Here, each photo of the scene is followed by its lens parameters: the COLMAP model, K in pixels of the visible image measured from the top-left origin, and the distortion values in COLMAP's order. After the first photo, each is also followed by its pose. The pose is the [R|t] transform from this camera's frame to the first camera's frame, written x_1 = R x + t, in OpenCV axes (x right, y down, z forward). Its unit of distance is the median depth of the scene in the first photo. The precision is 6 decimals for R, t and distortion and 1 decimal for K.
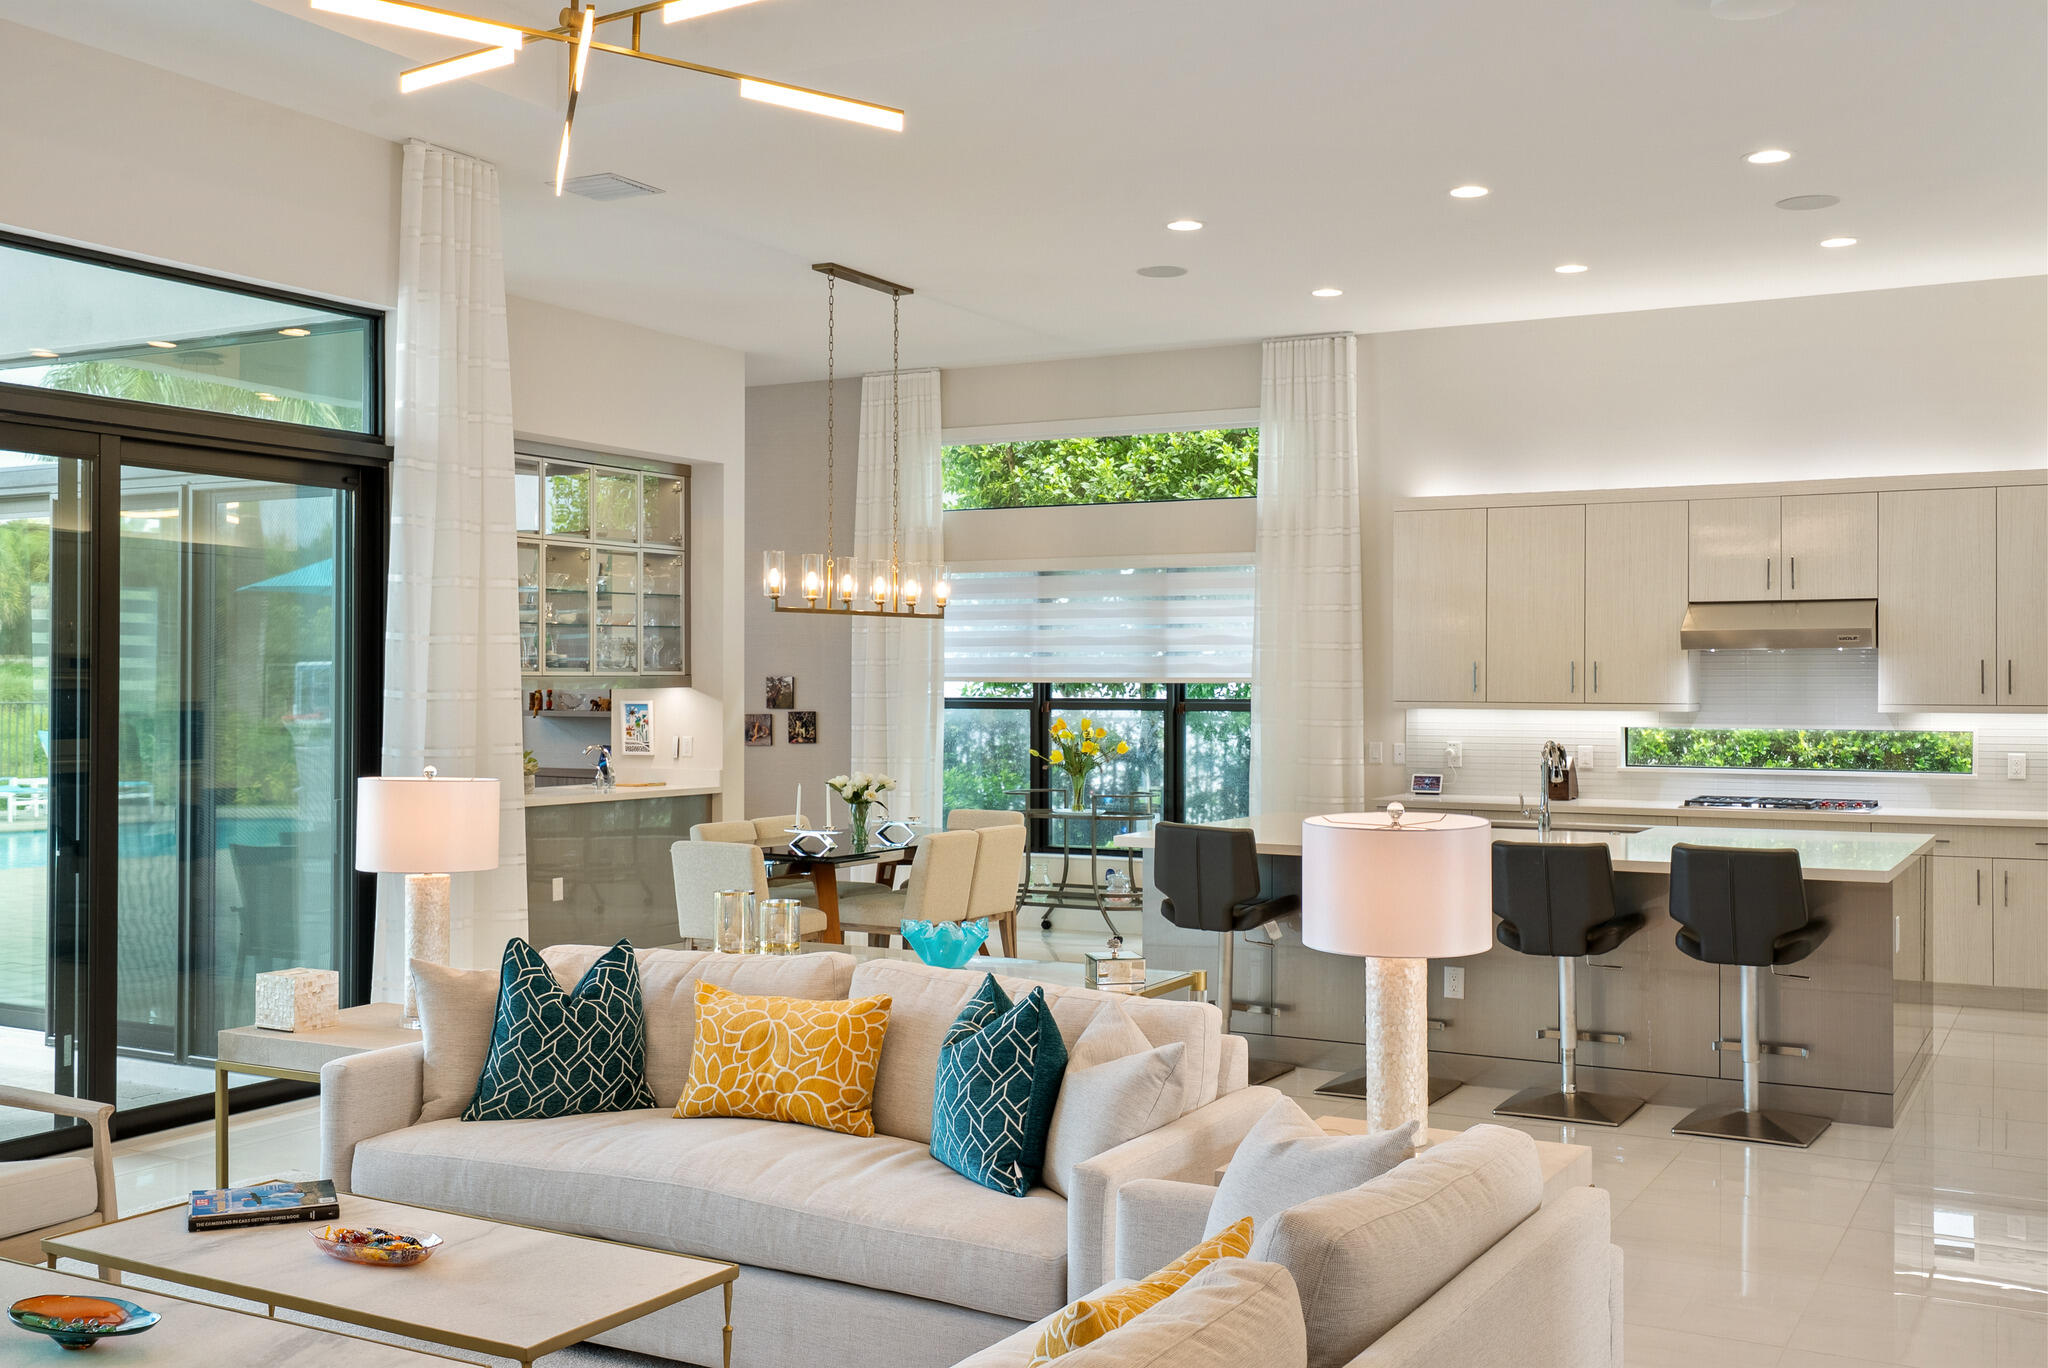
lens RADIAL K [[1998.0, 0, 1000.7], [0, 1998.0, 678.0], [0, 0, 1]] dist [-0.000556, 0.000000]
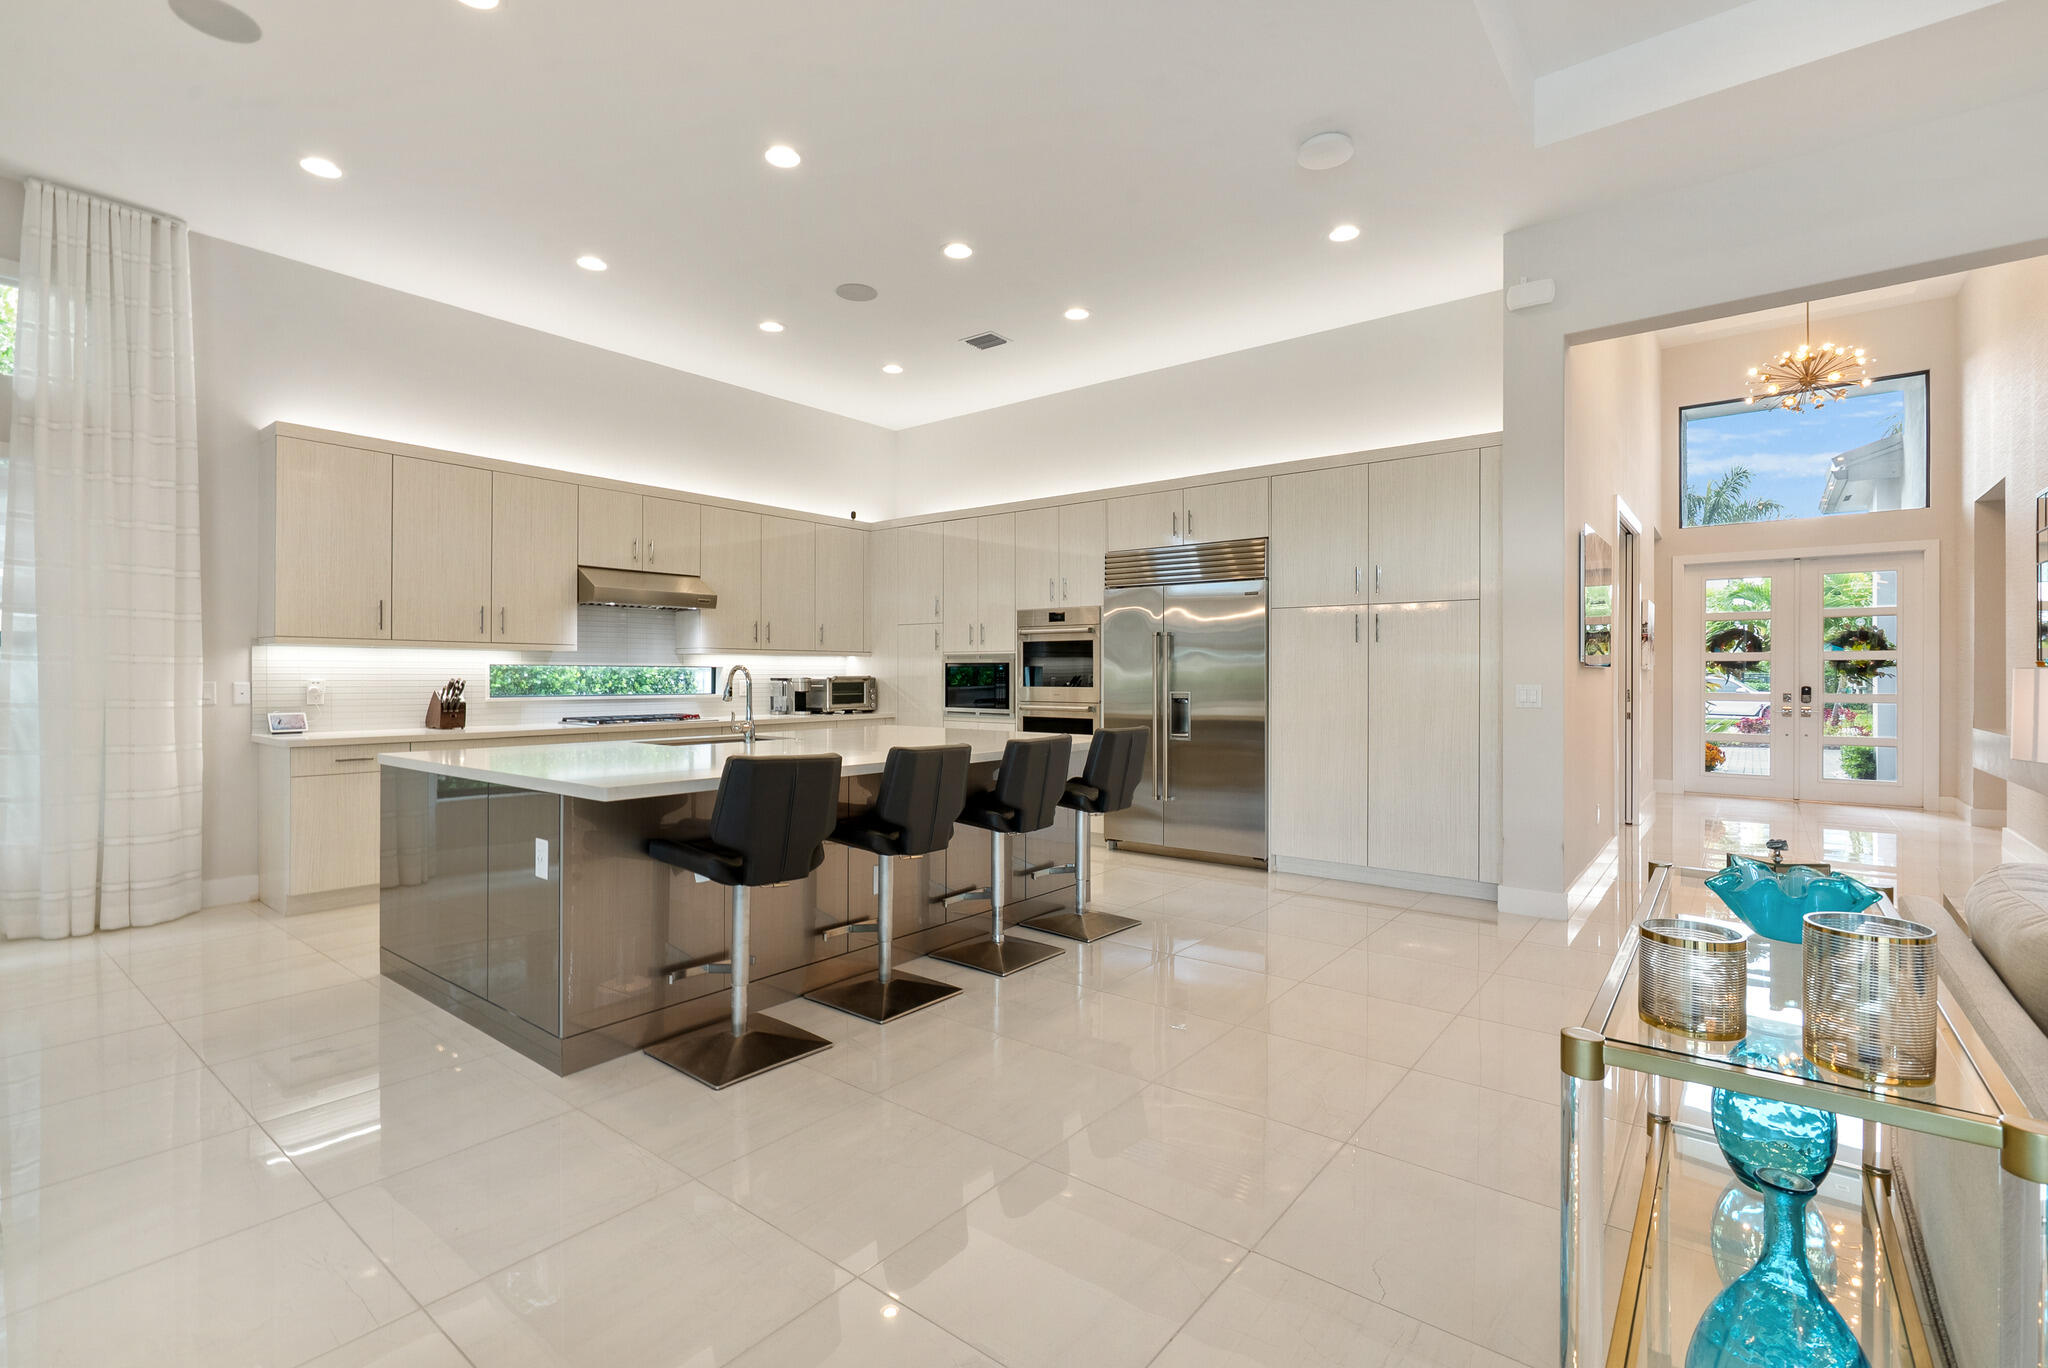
lens RADIAL K [[929.6, 0, 1028.9], [0, 929.6, 680.5], [0, 0, 1]] dist [-0.011519, 0.004309]
pose [[0.150981, -0.007189, 0.988511, -0.189226], [-0.005867, 0.999949, 0.008168, 0.028109], [-0.988519, -0.007033, 0.150931, 0.606868]]
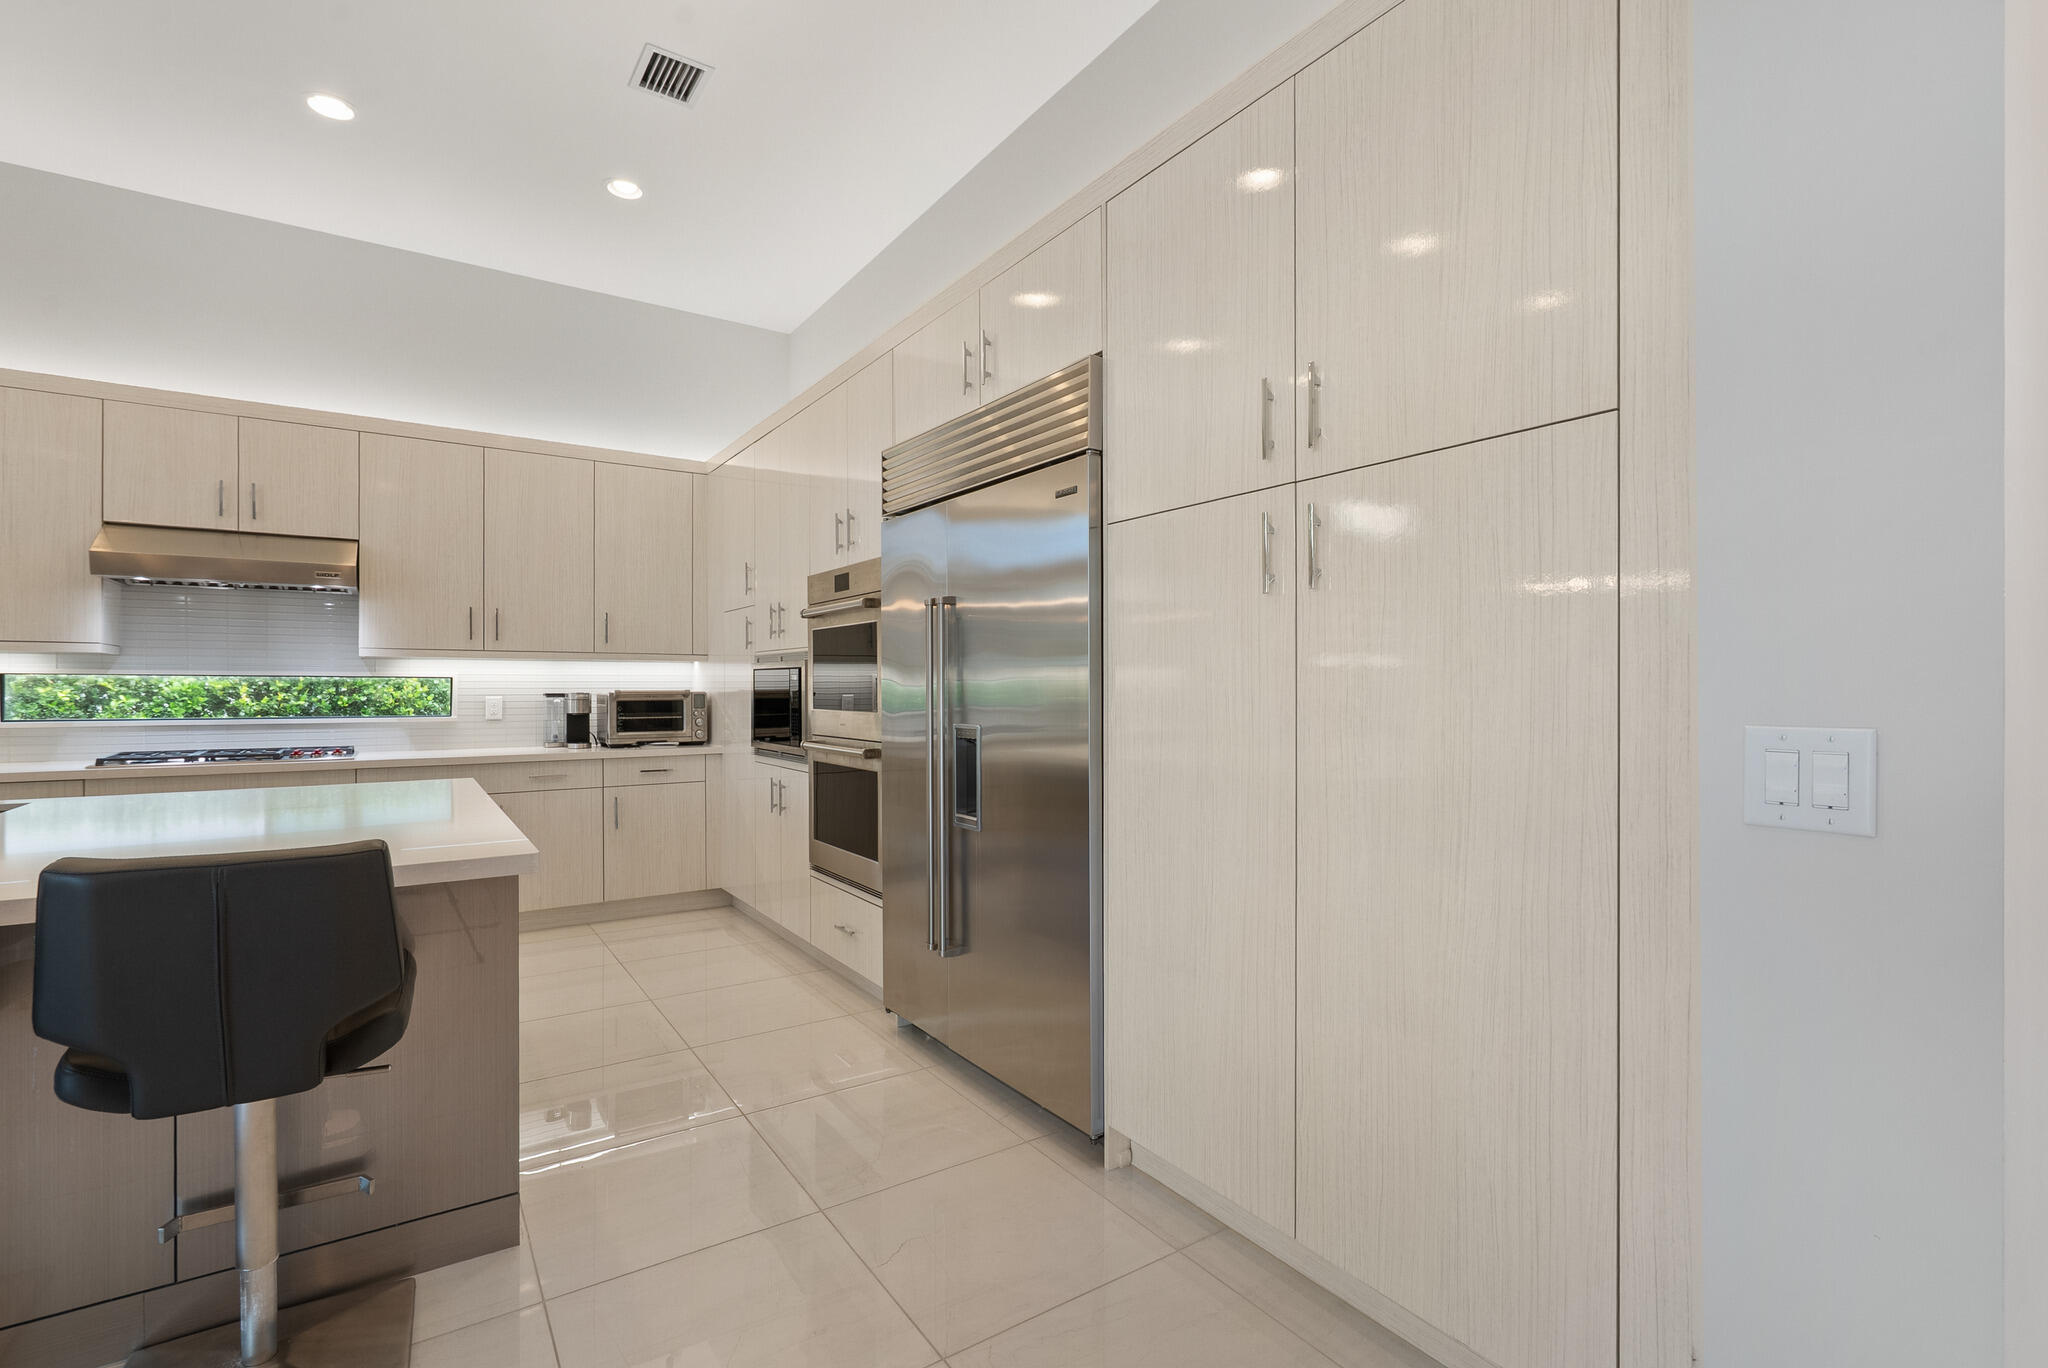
lens RADIAL K [[929.6, 0, 1028.5], [0, 929.6, 687.7], [0, 0, 1]] dist [-0.011519, 0.004309]
pose [[0.439081, 0.000417, 0.898447, 0.162519], [-0.004310, 0.999989, 0.001643, 0.028320], [-0.898437, -0.004594, 0.439078, 0.467612]]
